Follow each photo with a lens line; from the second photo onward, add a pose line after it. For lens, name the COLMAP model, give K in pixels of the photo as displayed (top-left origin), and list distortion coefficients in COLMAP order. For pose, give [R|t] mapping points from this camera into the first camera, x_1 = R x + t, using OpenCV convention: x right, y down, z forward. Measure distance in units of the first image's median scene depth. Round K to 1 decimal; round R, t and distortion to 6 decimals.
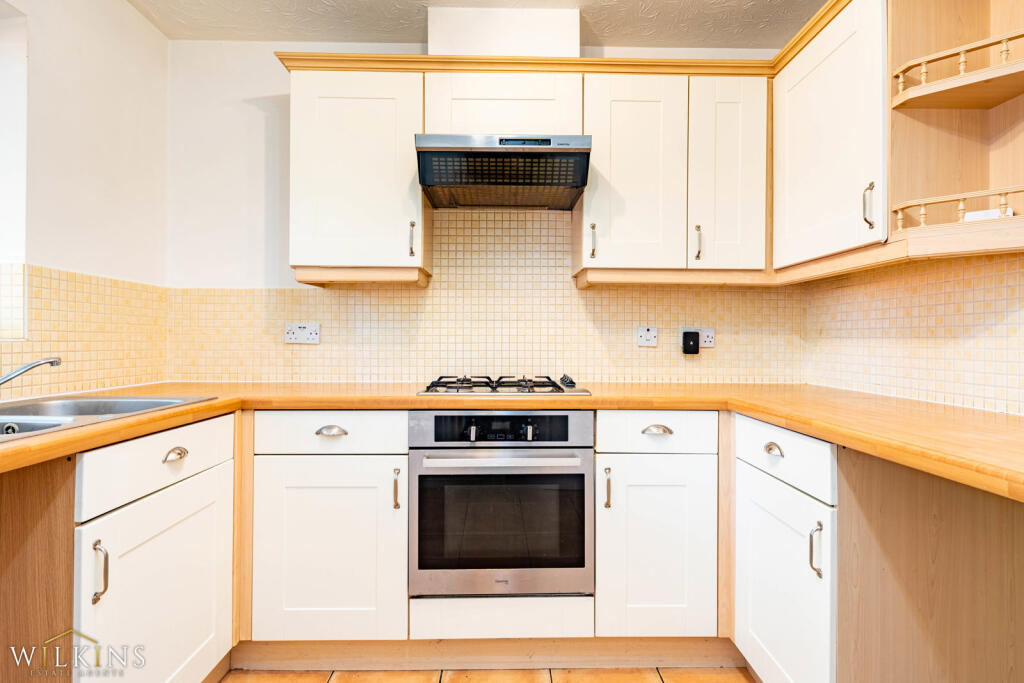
lens RADIAL K [[539.5, 0, 513.7], [0, 539.5, 339.3], [0, 0, 1]] dist [0.004773, -0.000014]
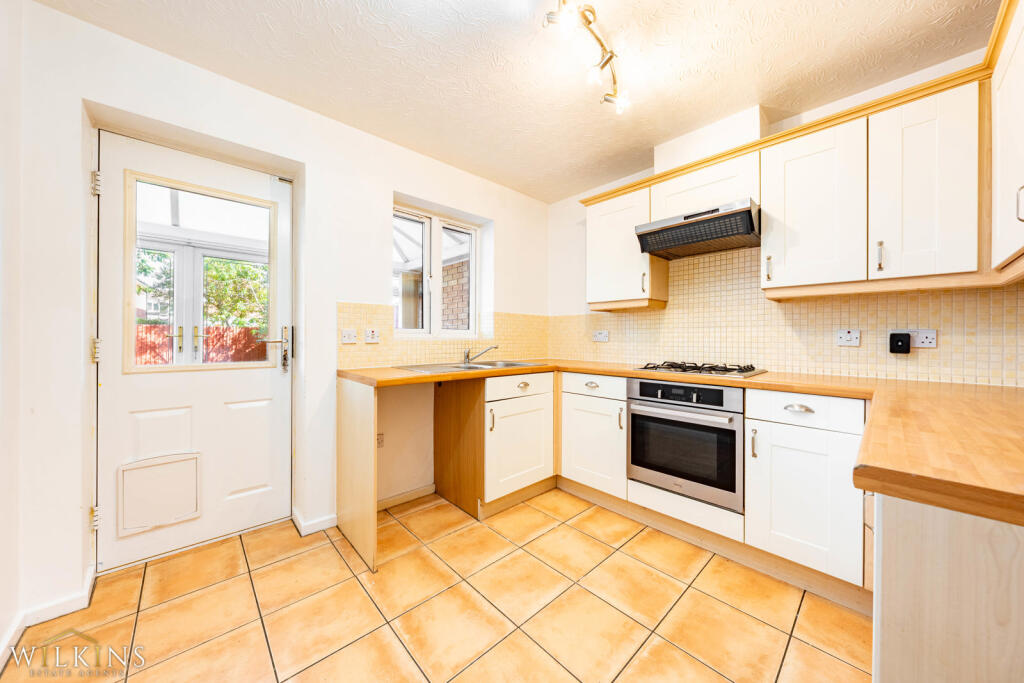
lens RADIAL K [[348.9, 0, 512.0], [0, 348.9, 341.5], [0, 0, 1]] dist [-0.000733, -0.000058]
pose [[0.667029, 0.007092, -0.744998, 0.392449], [-0.002646, 0.999971, 0.007150, -0.000366], [0.745027, -0.002798, 0.667028, -0.087777]]
